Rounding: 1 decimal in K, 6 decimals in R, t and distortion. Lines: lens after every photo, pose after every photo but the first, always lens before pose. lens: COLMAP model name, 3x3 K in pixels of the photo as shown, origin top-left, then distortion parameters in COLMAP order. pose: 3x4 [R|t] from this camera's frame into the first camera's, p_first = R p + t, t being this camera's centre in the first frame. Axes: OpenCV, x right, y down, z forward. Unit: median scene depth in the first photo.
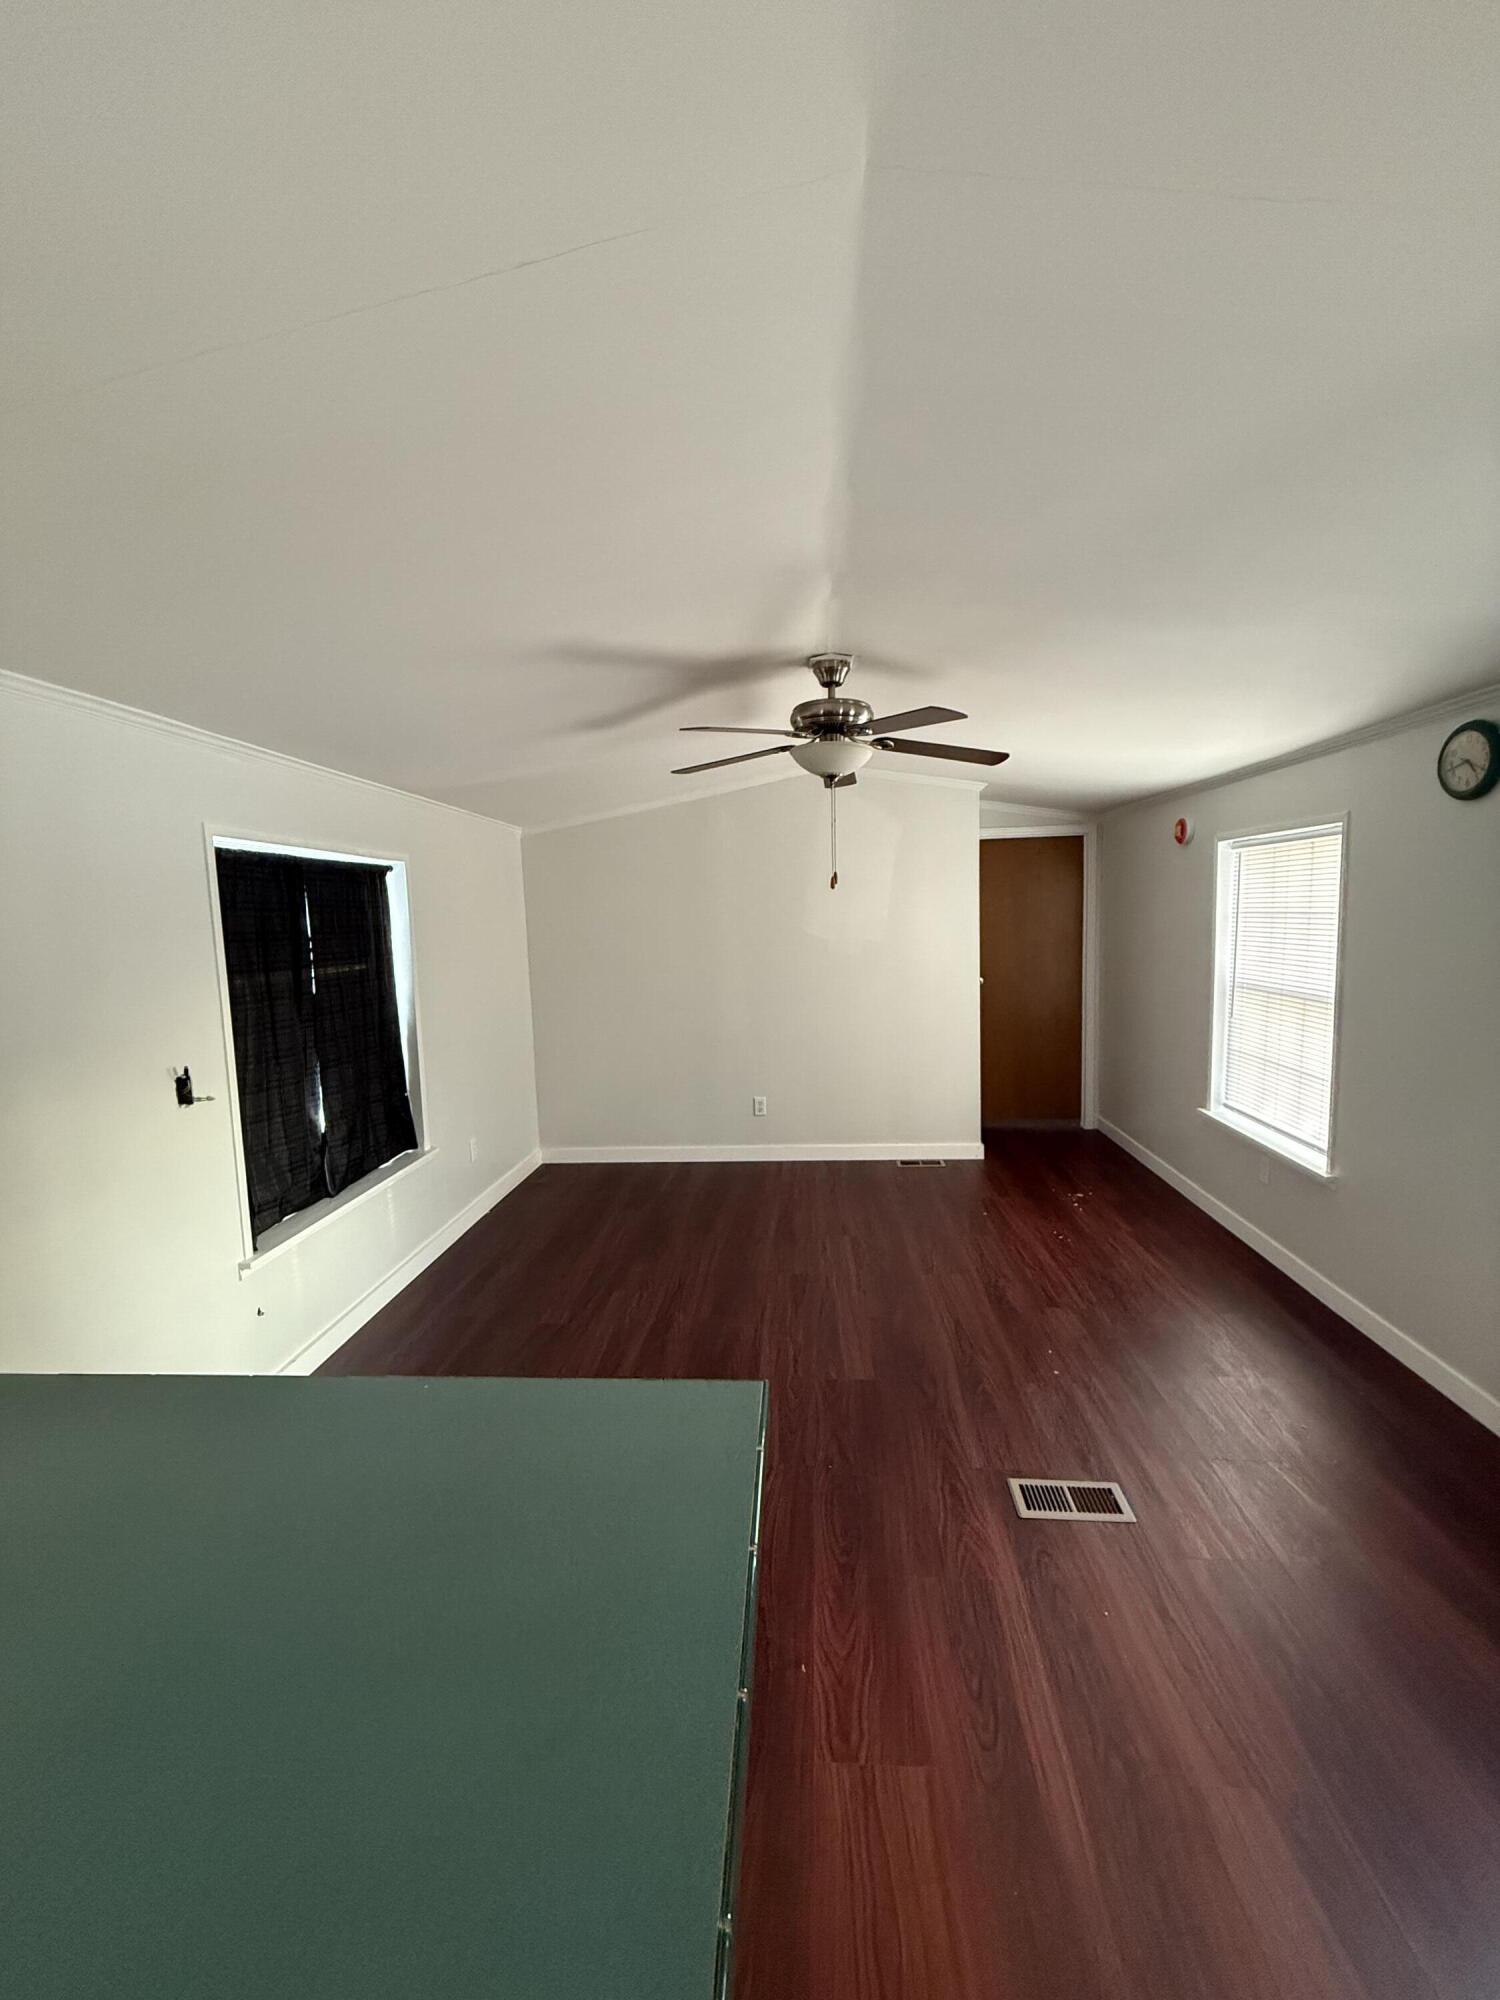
lens RADIAL K [[805.9, 0, 739.9], [0, 805.9, 993.7], [0, 0, 1]] dist [-0.001571, 0.000389]
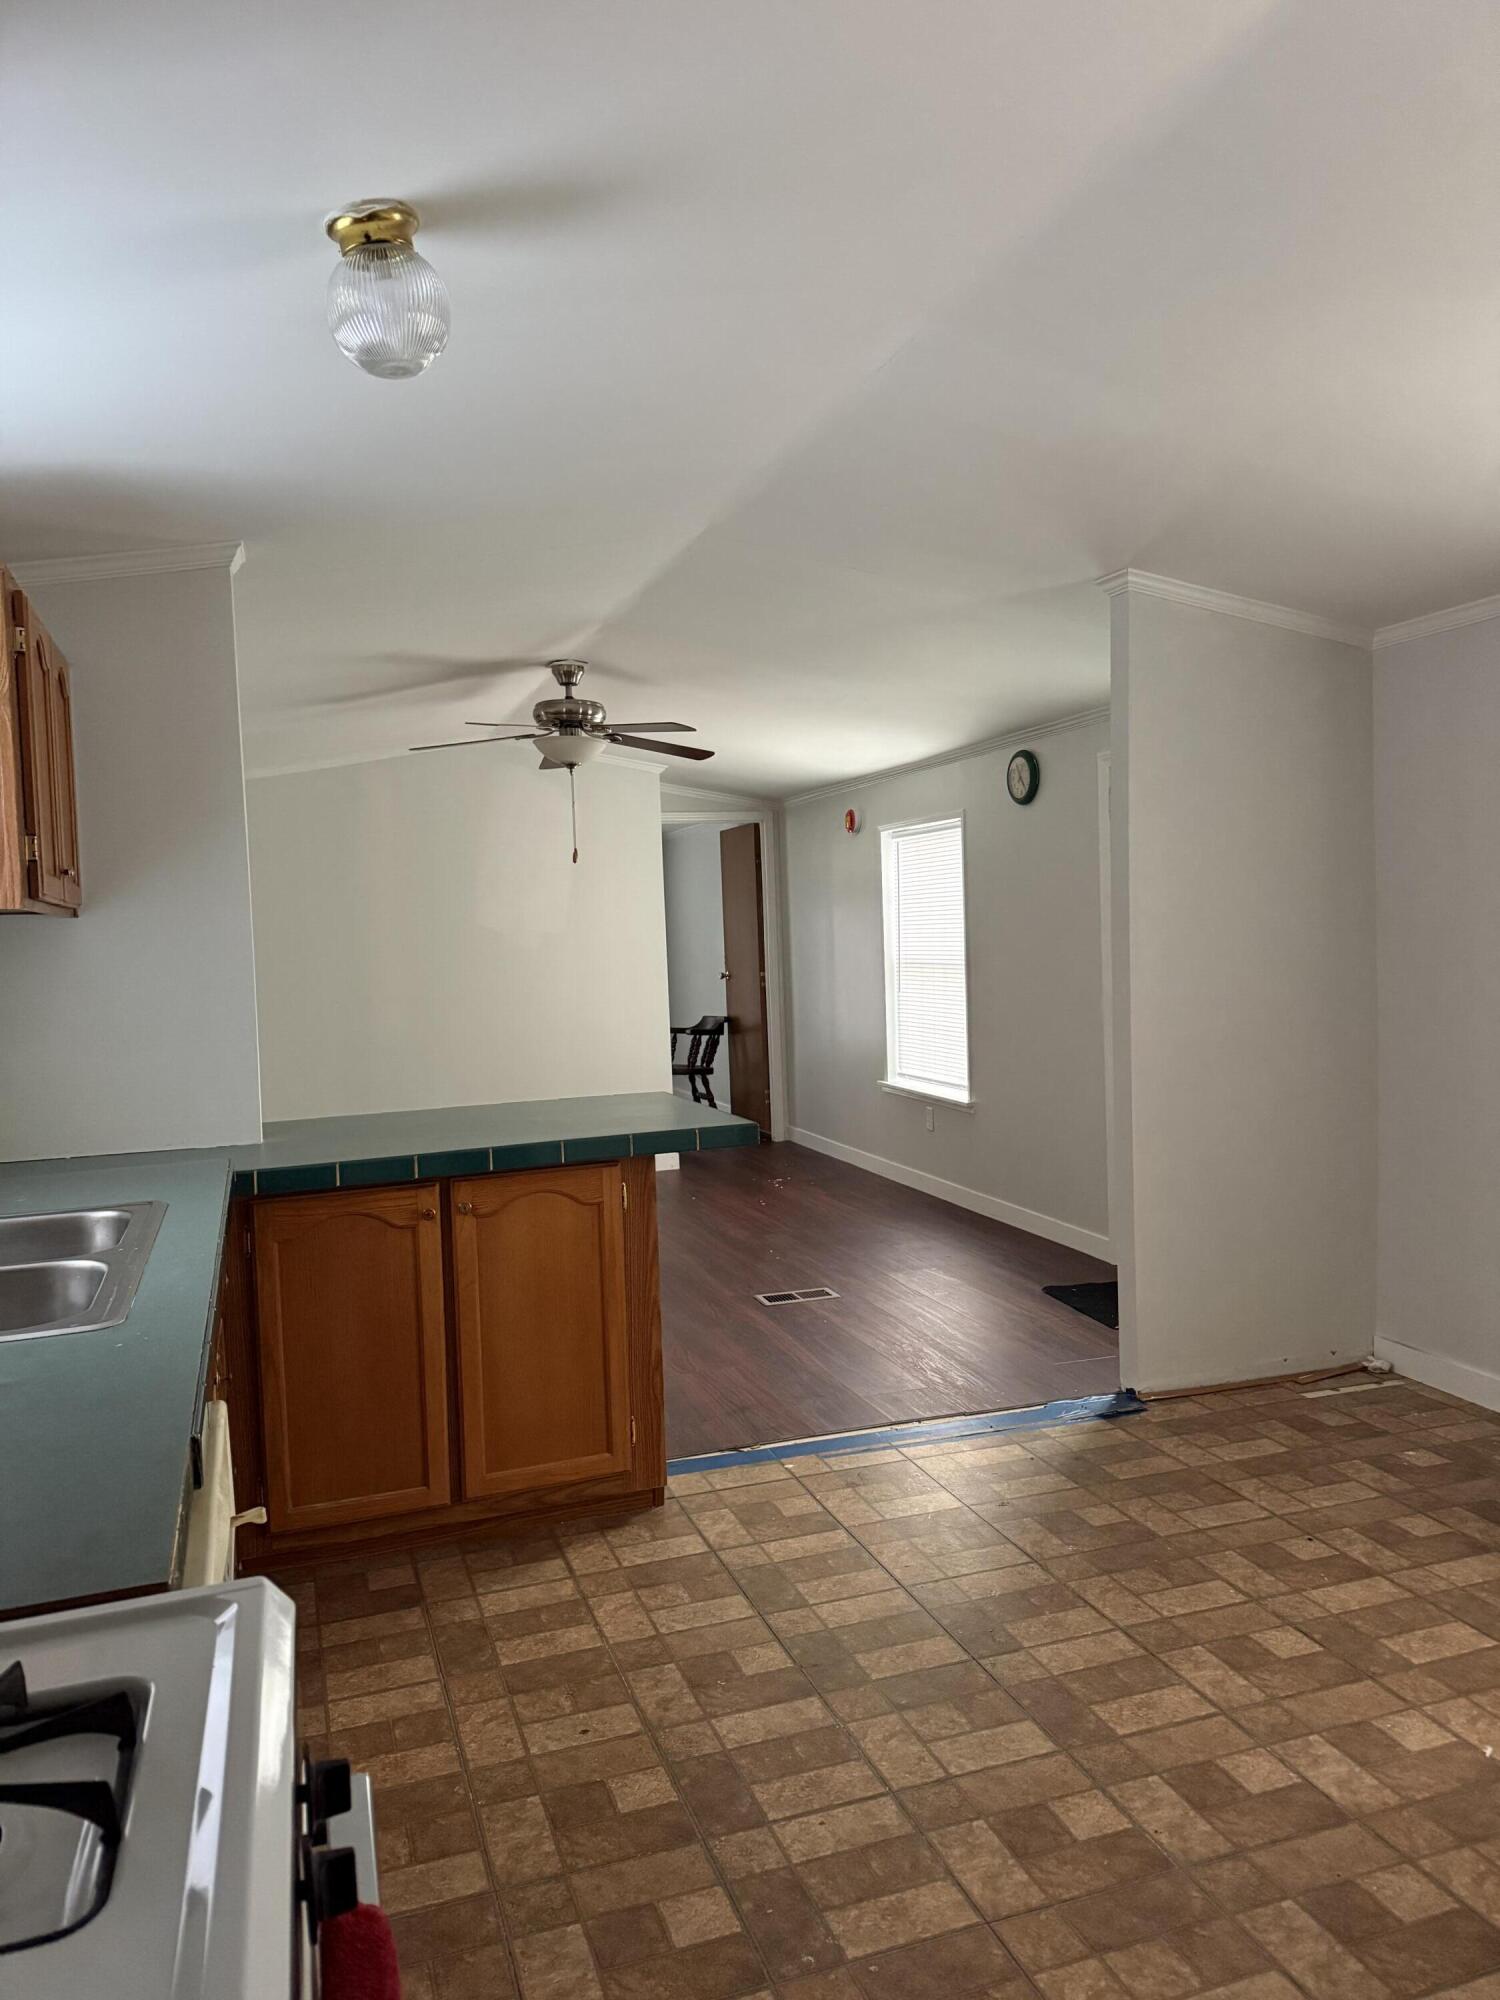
lens RADIAL K [[1403.7, 0, 745.6], [0, 1403.7, 1001.8], [0, 0, 1]] dist [-0.001963, -0.004465]
pose [[0.917160, -0.022677, 0.397873, -0.430888], [0.047317, 0.997514, -0.052217, 0.169521], [-0.395699, 0.066718, 0.915953, -0.840065]]
